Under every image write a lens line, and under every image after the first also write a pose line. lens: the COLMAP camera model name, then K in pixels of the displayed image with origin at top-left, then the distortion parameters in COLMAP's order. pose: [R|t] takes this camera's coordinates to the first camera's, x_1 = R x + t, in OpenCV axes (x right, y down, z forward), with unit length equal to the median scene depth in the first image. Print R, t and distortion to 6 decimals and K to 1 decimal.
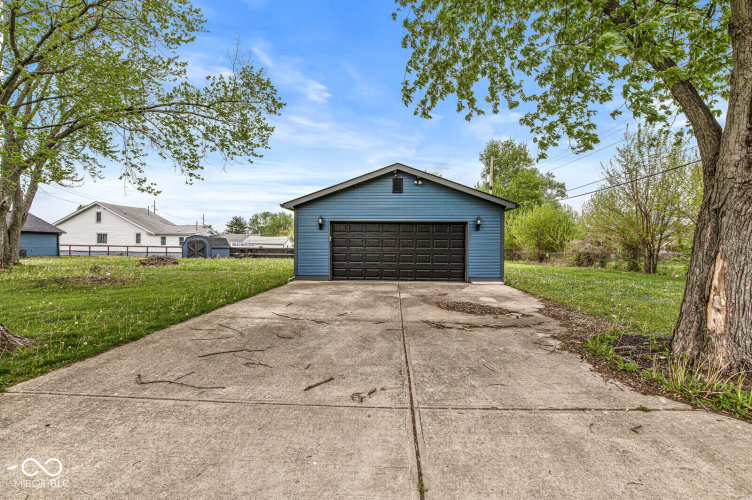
lens RADIAL K [[328.2, 0, 377.7], [0, 328.2, 251.4], [0, 0, 1]] dist [0.010471, 0.000485]
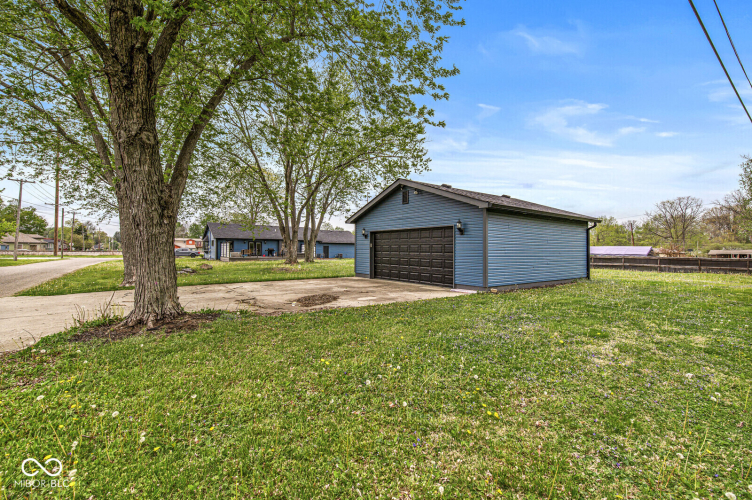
lens RADIAL K [[328.2, 0, 376.8], [0, 328.2, 248.9], [0, 0, 1]] dist [0.010471, 0.000485]
pose [[0.611437, -0.006989, -0.791262, 0.890911], [-0.016700, 0.999624, -0.021734, 0.001128], [0.791117, 0.026504, 0.611090, 0.238017]]
